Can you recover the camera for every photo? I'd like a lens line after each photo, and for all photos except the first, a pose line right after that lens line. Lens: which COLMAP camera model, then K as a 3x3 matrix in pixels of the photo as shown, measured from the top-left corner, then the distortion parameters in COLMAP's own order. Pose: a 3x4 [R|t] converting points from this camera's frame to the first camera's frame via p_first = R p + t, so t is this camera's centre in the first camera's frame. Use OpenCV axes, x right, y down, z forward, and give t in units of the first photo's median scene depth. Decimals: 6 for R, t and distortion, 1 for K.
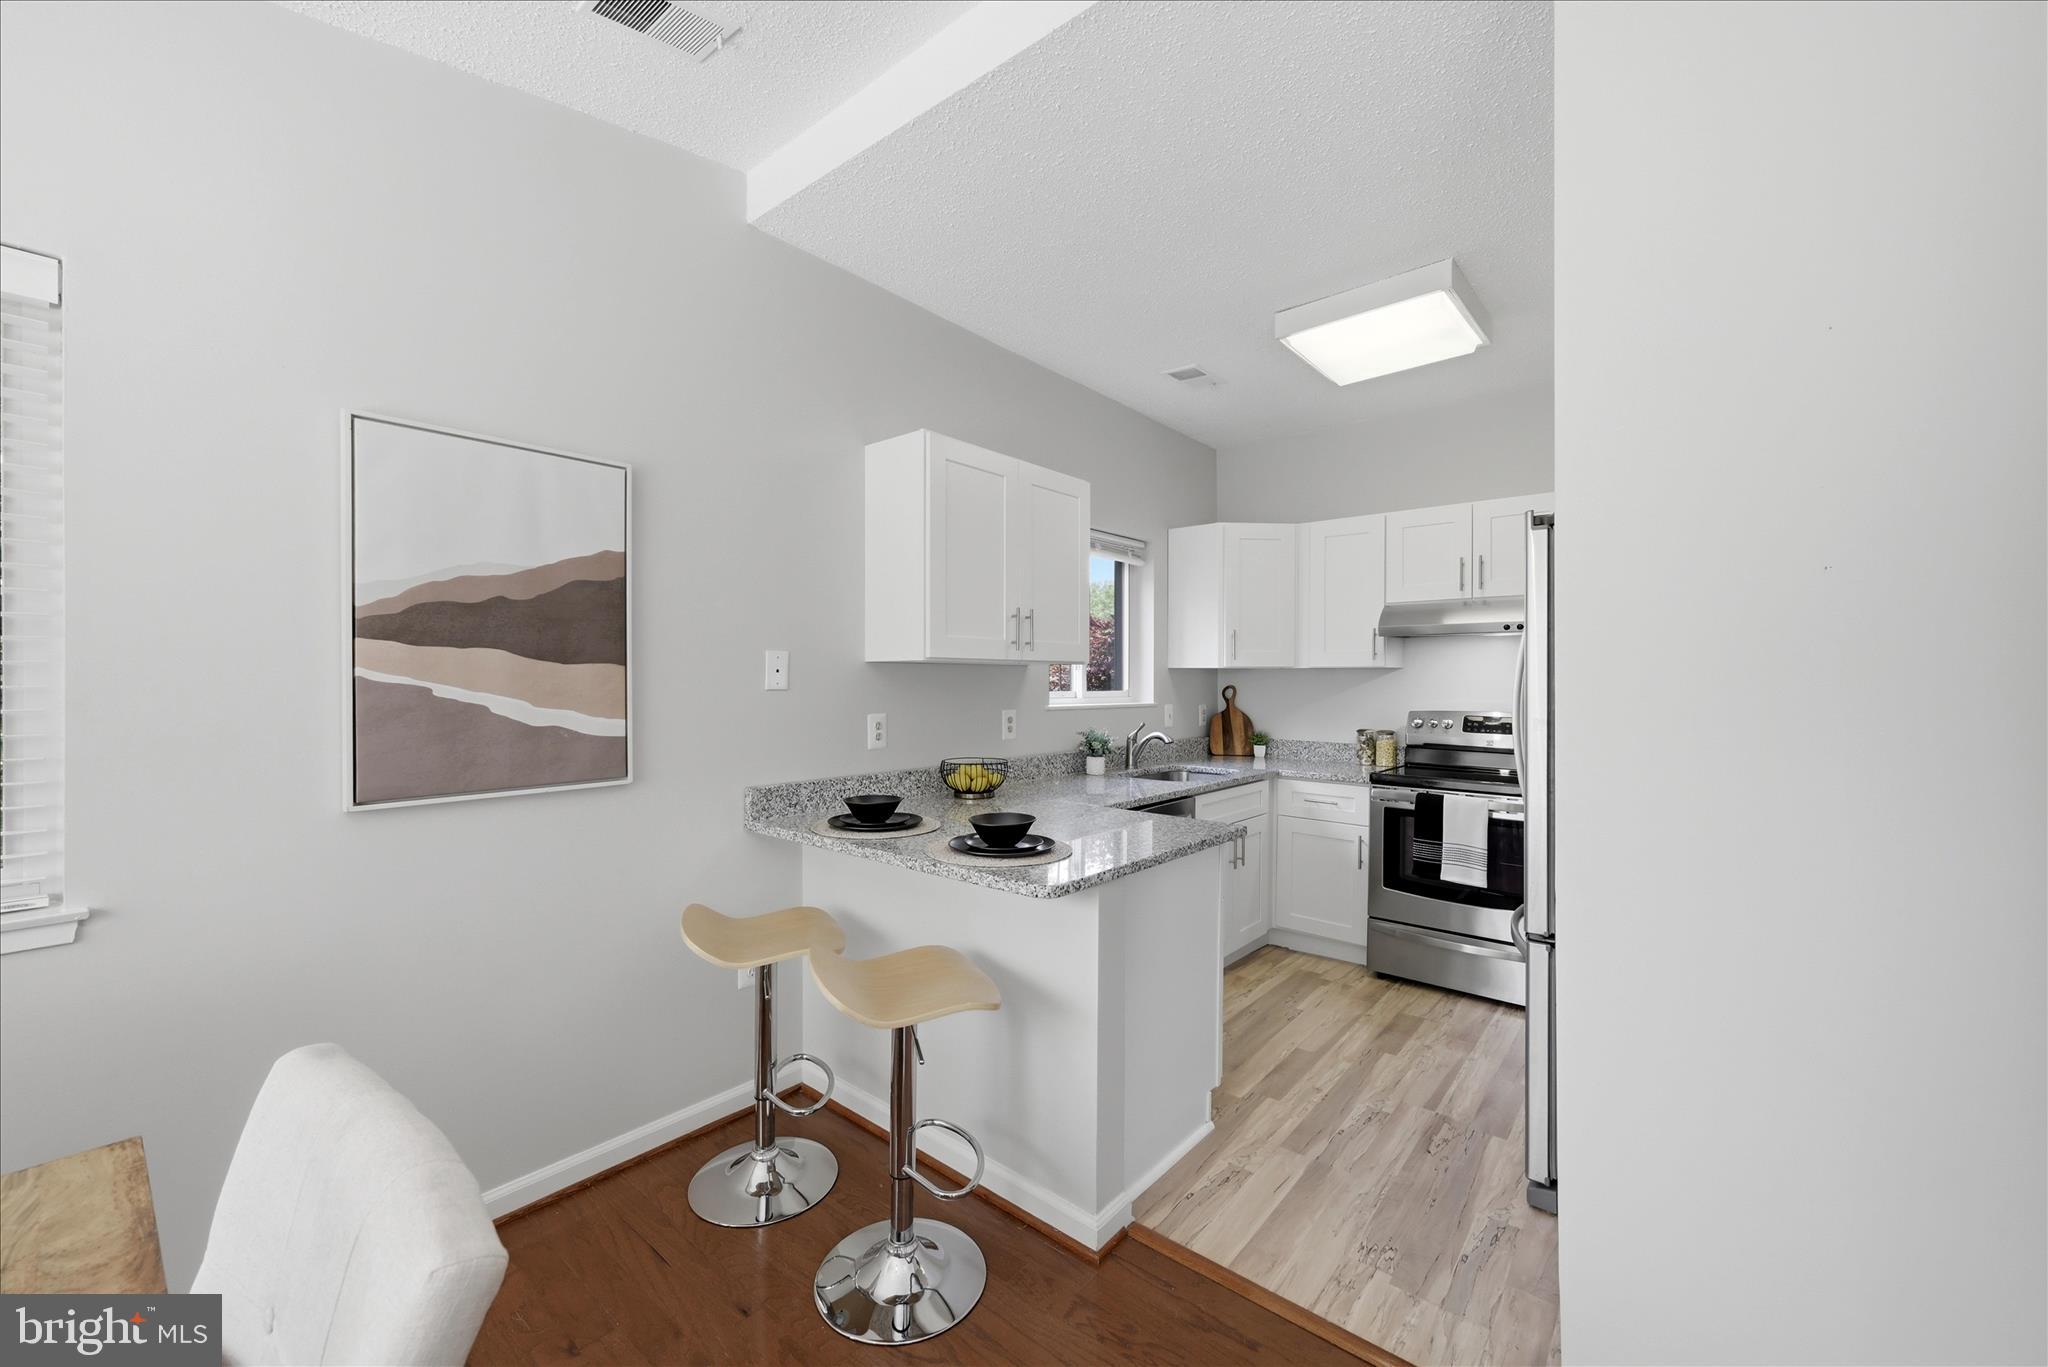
lens RADIAL K [[817.3, 0, 1026.0], [0, 817.3, 682.0], [0, 0, 1]] dist [-0.001530, 0.001019]
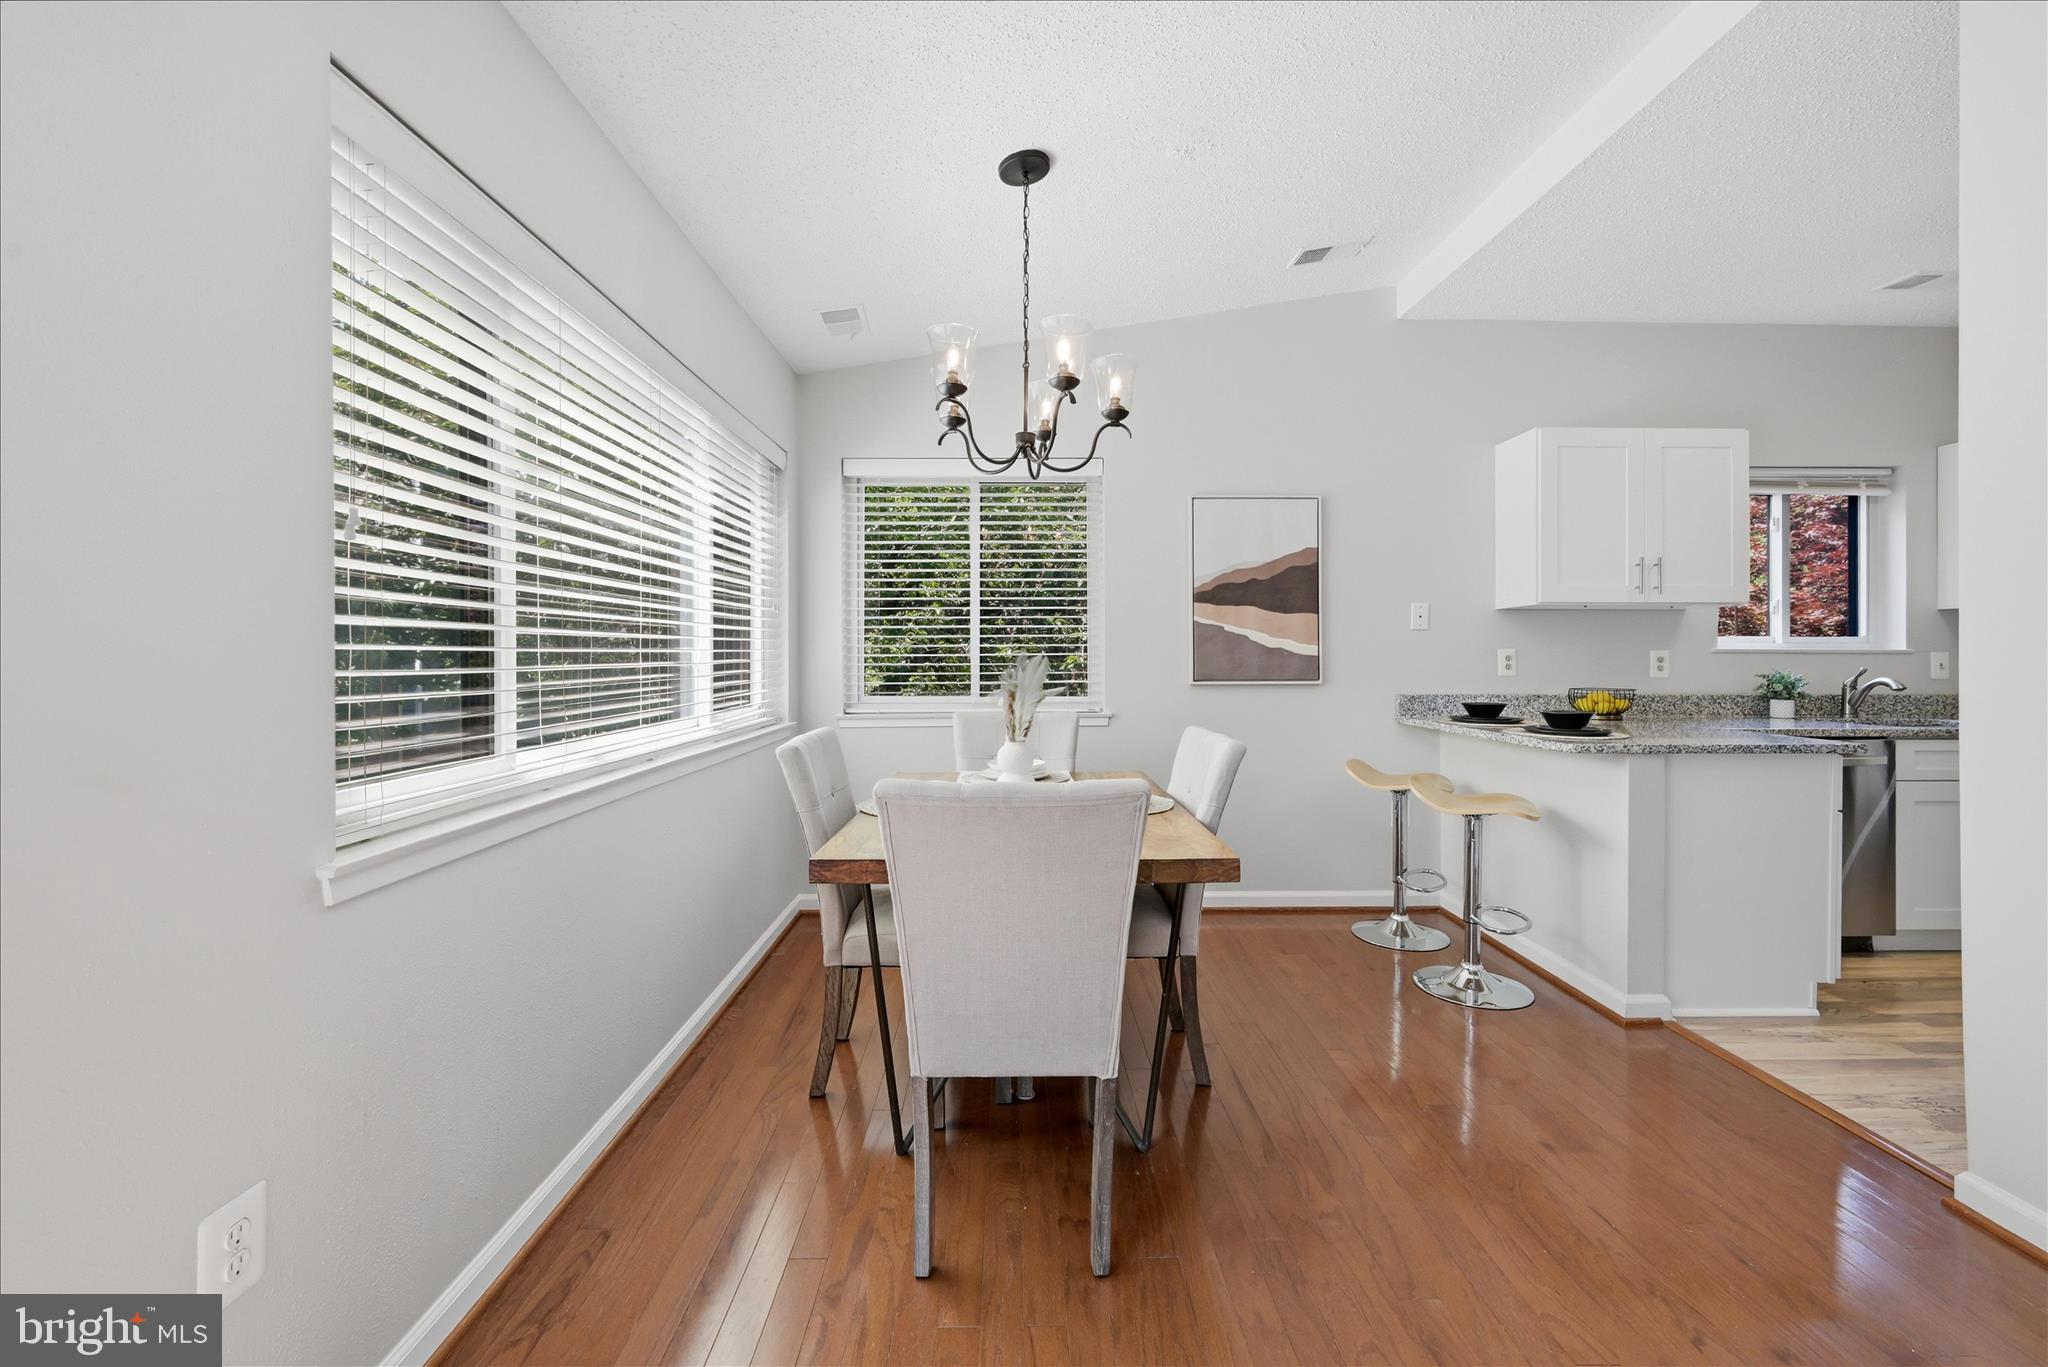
lens RADIAL K [[817.3, 0, 1023.8], [0, 817.3, 664.4], [0, 0, 1]] dist [-0.001530, 0.001019]
pose [[0.650730, 0.002250, -0.759306, 0.265806], [-0.001970, 0.999997, 0.001274, 0.054982], [0.759306, 0.000667, 0.650733, -0.377943]]
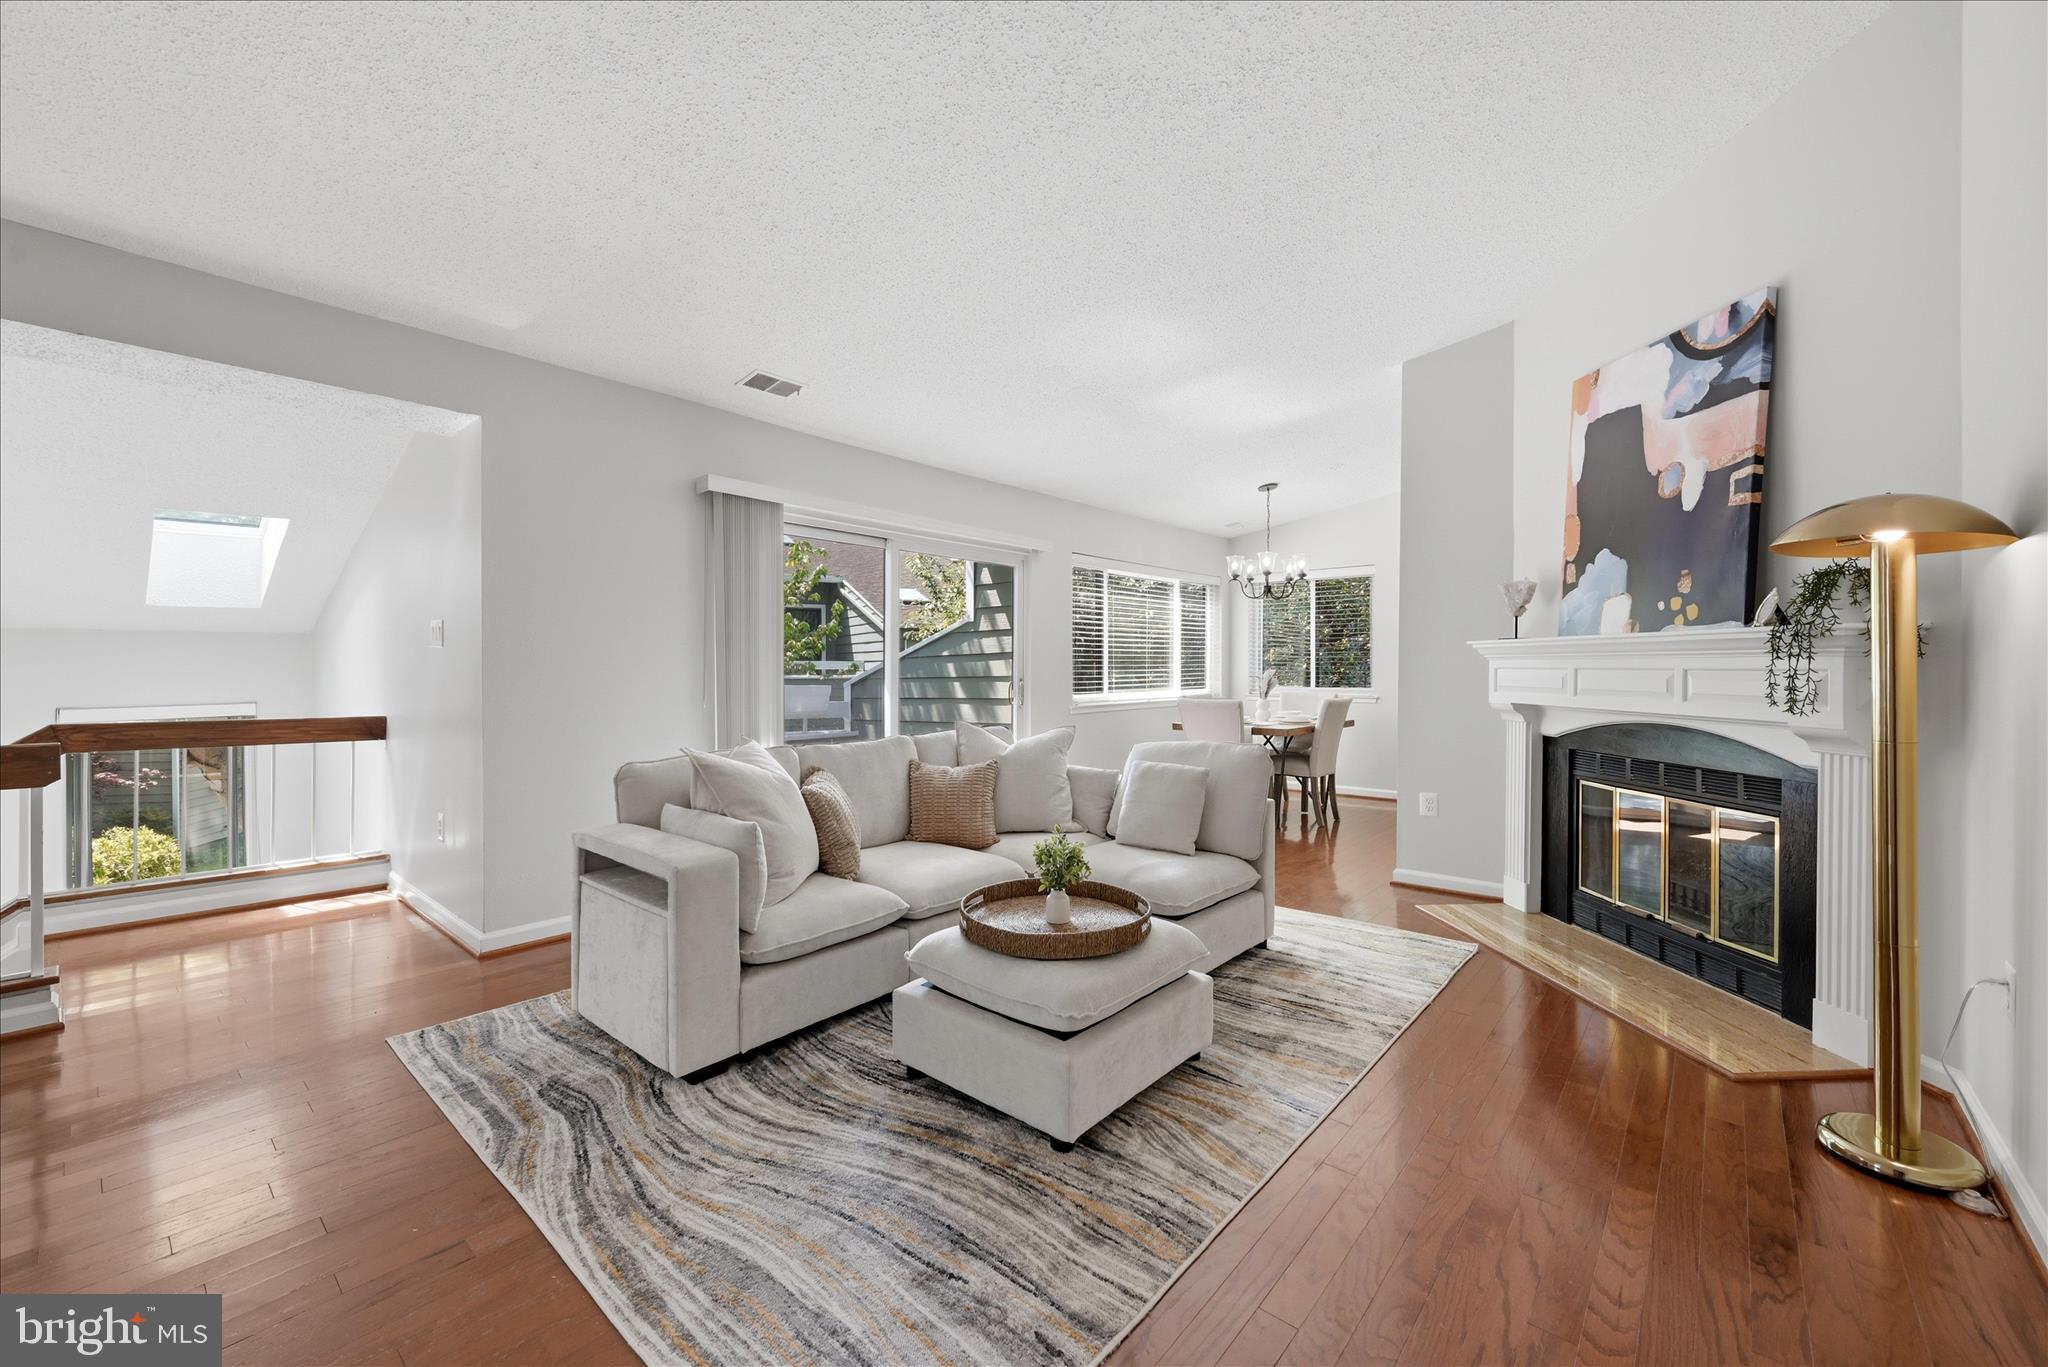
lens RADIAL K [[817.3, 0, 1010.9], [0, 817.3, 673.7], [0, 0, 1]] dist [-0.001530, 0.001019]
pose [[-0.014123, 0.015856, -0.999775, 1.675461], [-0.004857, 0.999861, 0.015926, 0.033233], [0.999888, 0.005081, -0.014044, -0.498080]]
